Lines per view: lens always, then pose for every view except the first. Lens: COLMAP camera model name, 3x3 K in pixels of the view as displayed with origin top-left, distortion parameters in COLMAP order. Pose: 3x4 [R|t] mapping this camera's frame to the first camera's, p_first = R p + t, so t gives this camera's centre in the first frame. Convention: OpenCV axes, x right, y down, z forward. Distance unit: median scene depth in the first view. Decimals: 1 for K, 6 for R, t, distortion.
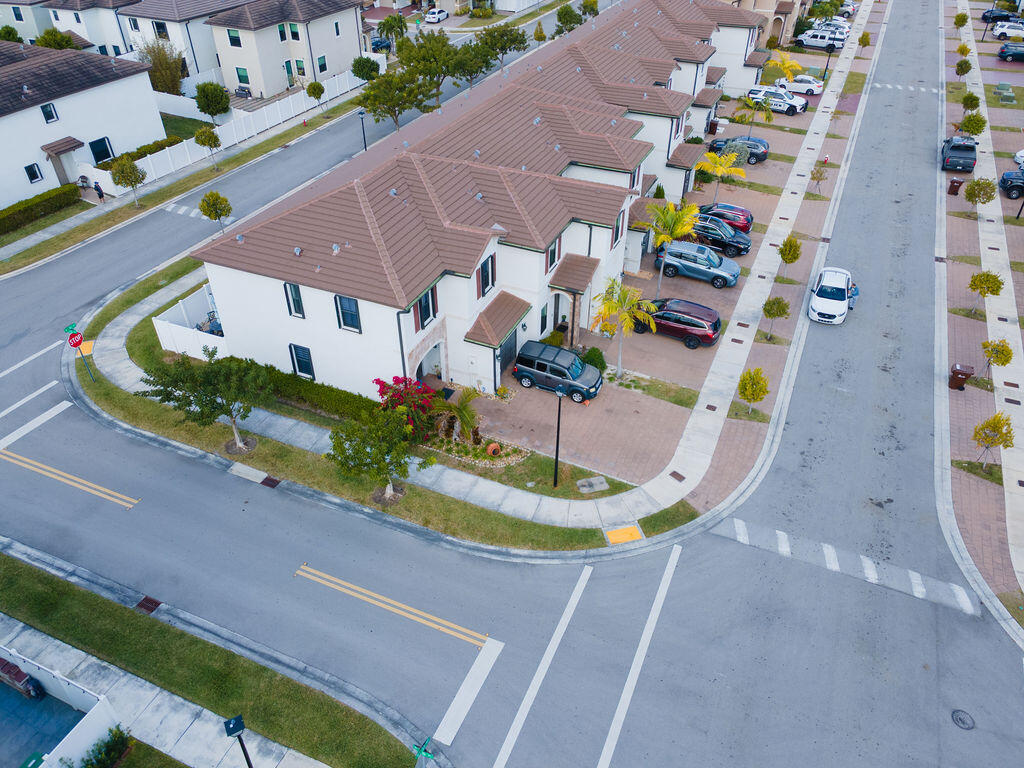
lens RADIAL K [[751.3, 0, 512.1], [0, 751.3, 387.0], [0, 0, 1]] dist [0.029273, 0.025537]
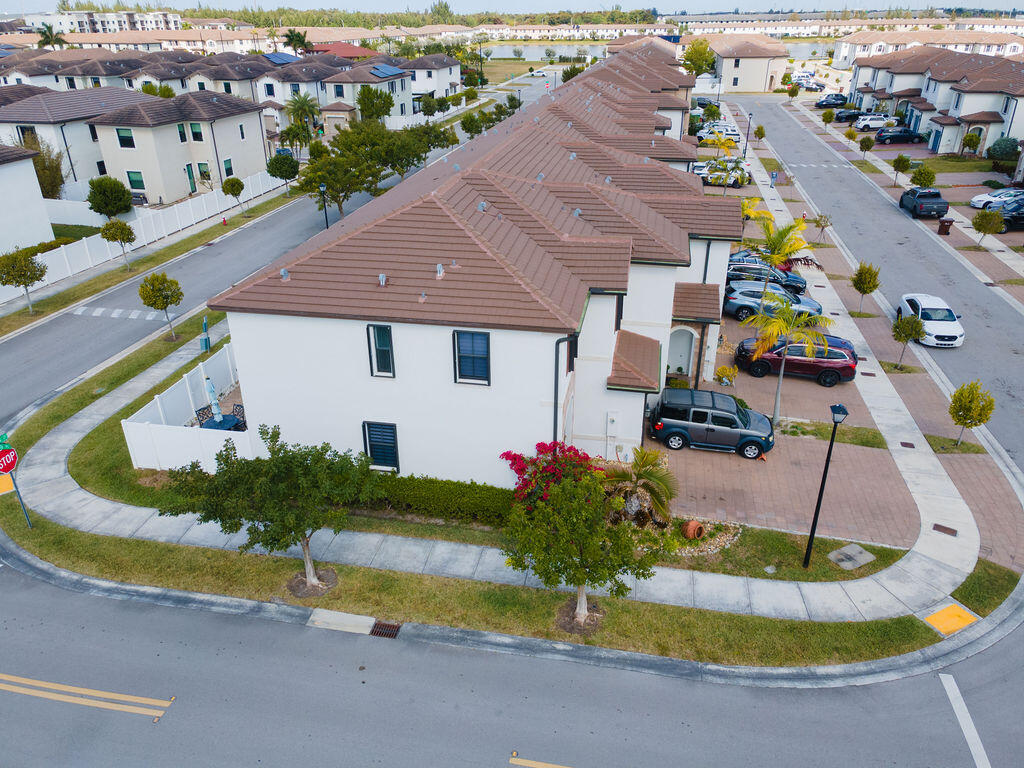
lens RADIAL K [[751.3, 0, 511.9], [0, 751.3, 383.0], [0, 0, 1]] dist [0.029273, 0.025537]
pose [[0.973698, -0.103116, 0.203172, -0.310037], [0.140122, 0.974165, -0.177113, 0.049951], [-0.179660, 0.200923, 0.962991, 0.324773]]
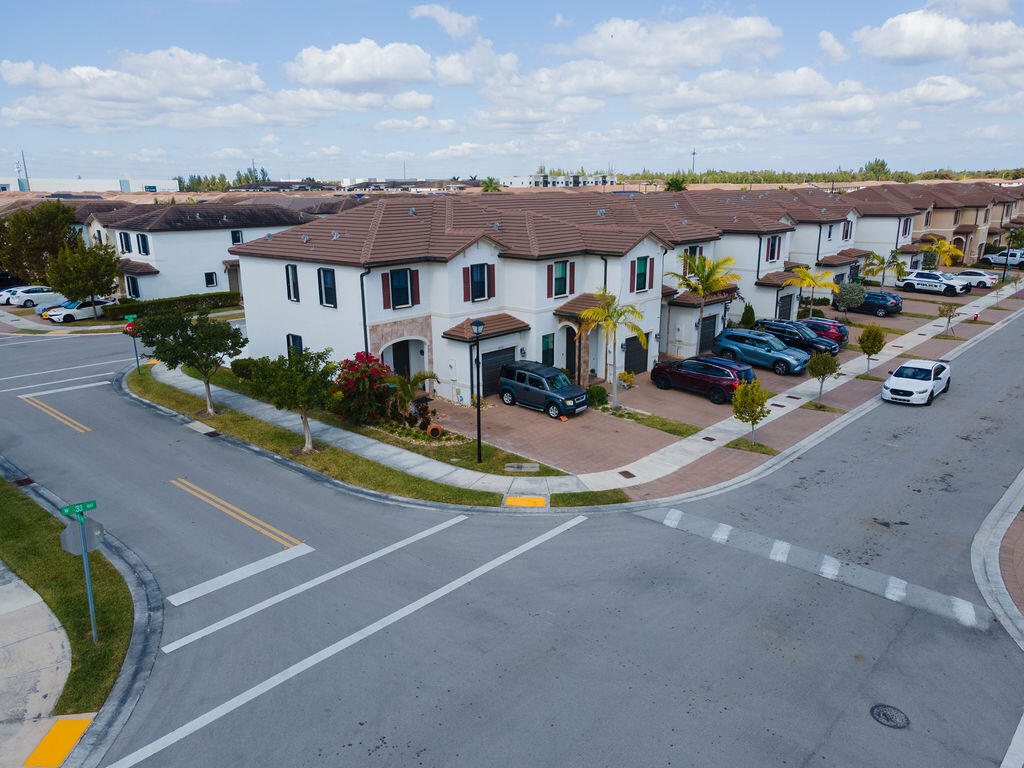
lens RADIAL K [[751.3, 0, 511.2], [0, 751.3, 383.6], [0, 0, 1]] dist [0.029273, 0.025537]
pose [[0.948854, 0.070988, -0.307631, 0.331284], [-0.181280, 0.920260, -0.346784, 0.321264], [0.258483, 0.384815, 0.886061, 0.195754]]
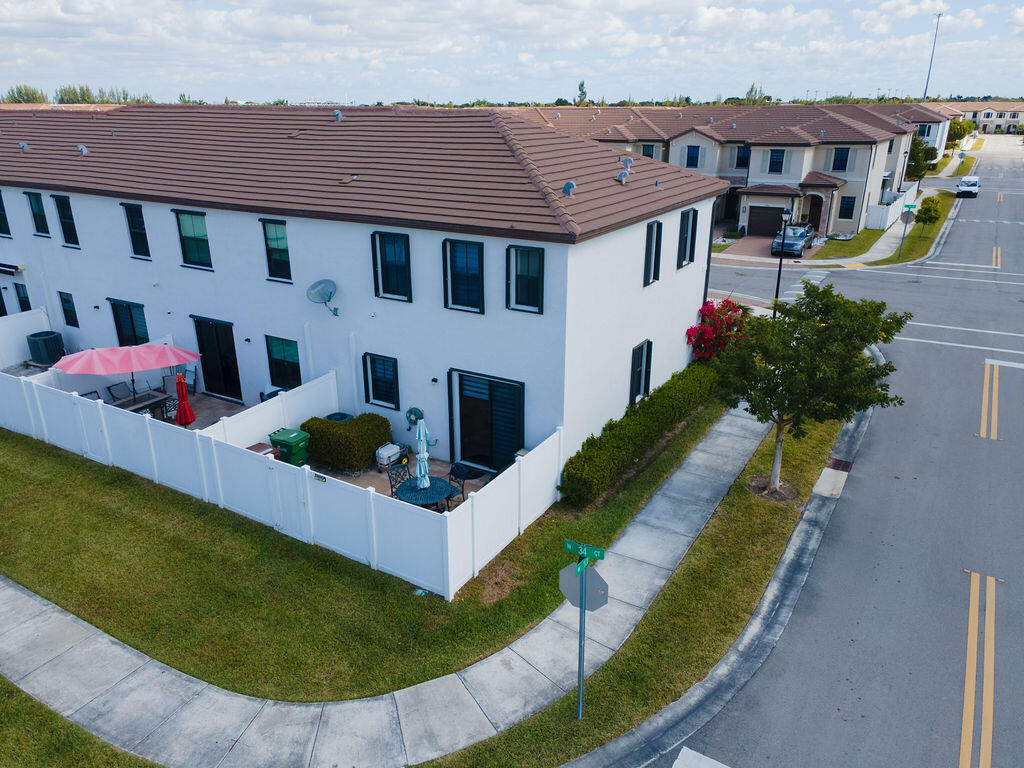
lens RADIAL K [[751.3, 0, 511.9], [0, 751.3, 388.9], [0, 0, 1]] dist [0.029273, 0.025537]
pose [[0.118461, -0.347163, 0.930293, -0.898574], [0.598135, 0.772785, 0.212219, -0.223826], [-0.792591, 0.531301, 0.299196, 0.951970]]
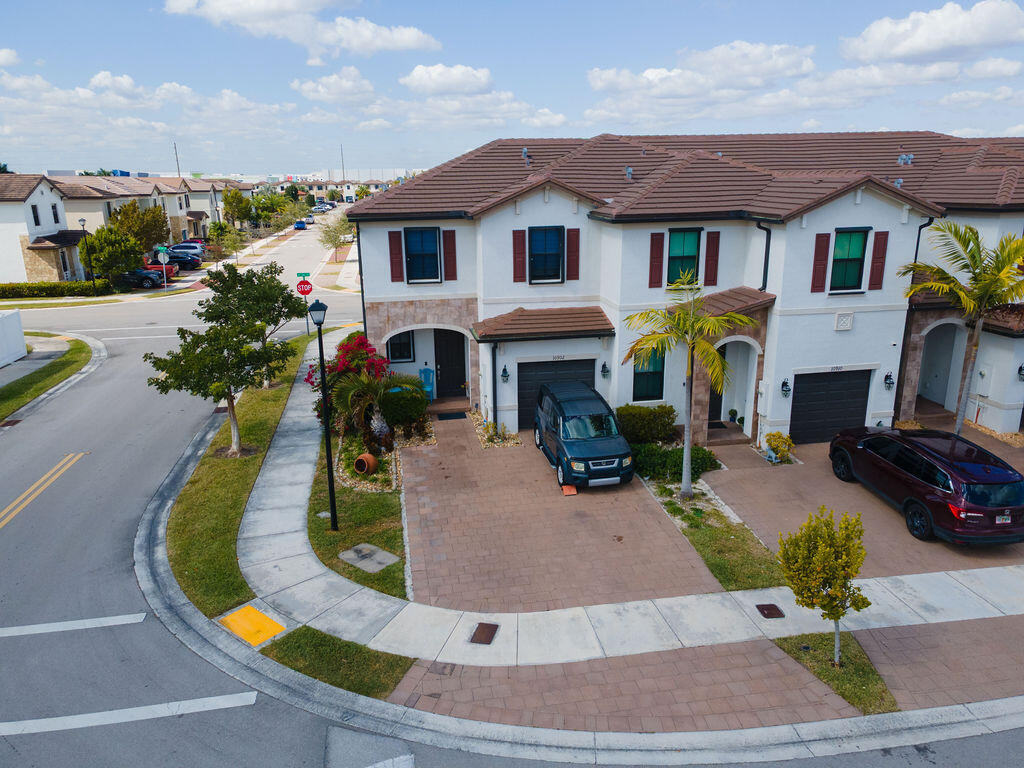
lens RADIAL K [[751.3, 0, 508.1], [0, 751.3, 385.7], [0, 0, 1]] dist [0.029273, 0.025537]
pose [[0.558130, 0.211976, -0.802220, 0.510969], [-0.486830, 0.866578, -0.109722, 0.038013], [0.671928, 0.451784, 0.586859, 0.675217]]
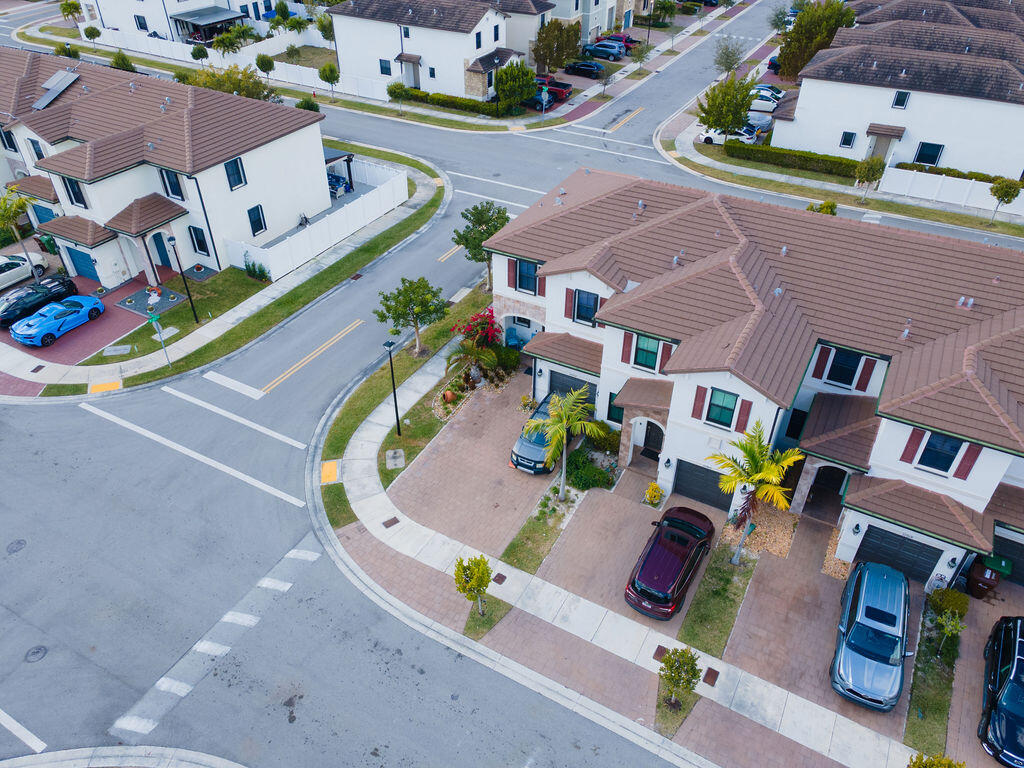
lens RADIAL K [[751.3, 0, 507.1], [0, 751.3, 386.8], [0, 0, 1]] dist [0.029273, 0.025537]
pose [[-0.087644, 0.605735, -0.790825, 0.823520], [-0.598078, 0.602875, 0.528057, -0.554411], [0.796631, 0.519256, 0.309439, 0.704138]]
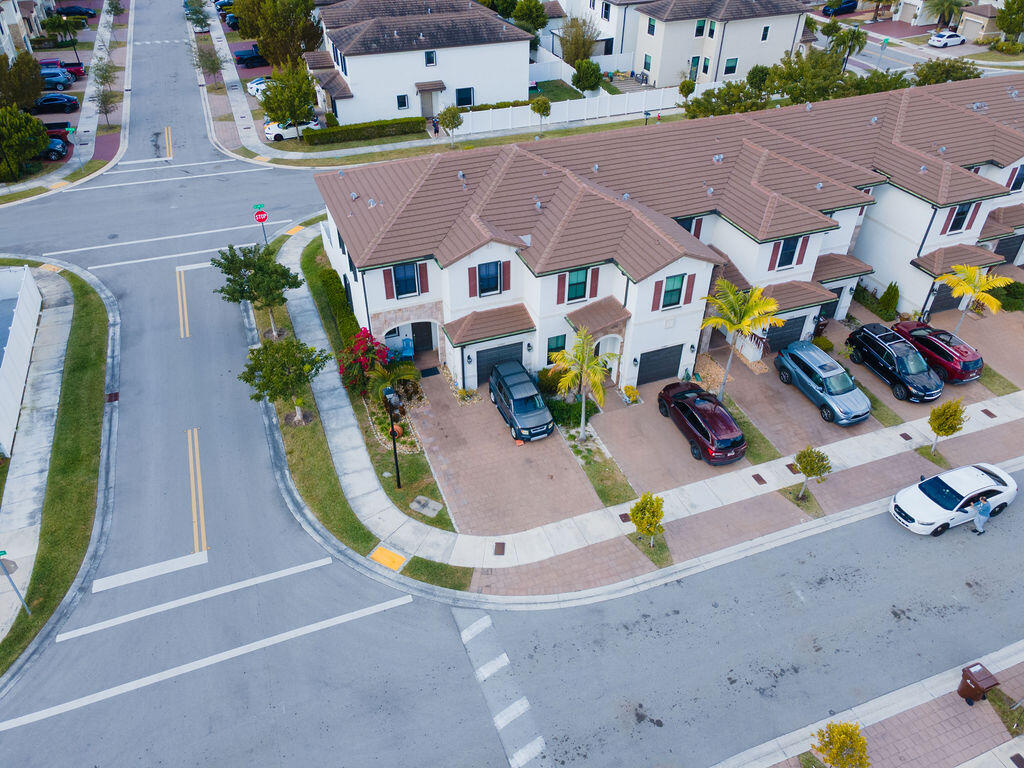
lens RADIAL K [[751.3, 0, 509.5], [0, 751.3, 388.4], [0, 0, 1]] dist [0.029273, 0.025537]
pose [[0.709831, 0.429342, -0.558395, 0.622831], [-0.425372, 0.893163, 0.146008, -0.181921], [0.561426, 0.133885, 0.816625, 0.235954]]
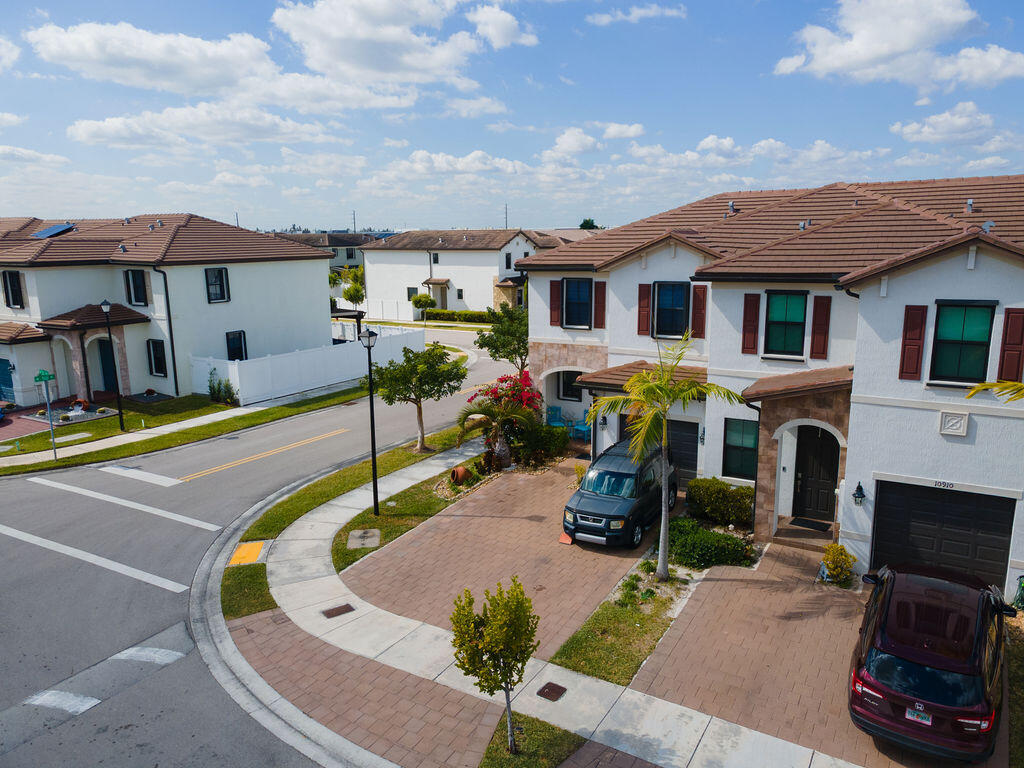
lens RADIAL K [[751.3, 0, 505.8], [0, 751.3, 383.8], [0, 0, 1]] dist [0.029273, 0.025537]
pose [[-0.120464, 0.193702, -0.973636, 0.637075], [-0.585895, 0.777873, 0.227246, -0.169404], [0.801384, 0.597824, 0.019783, 0.950431]]
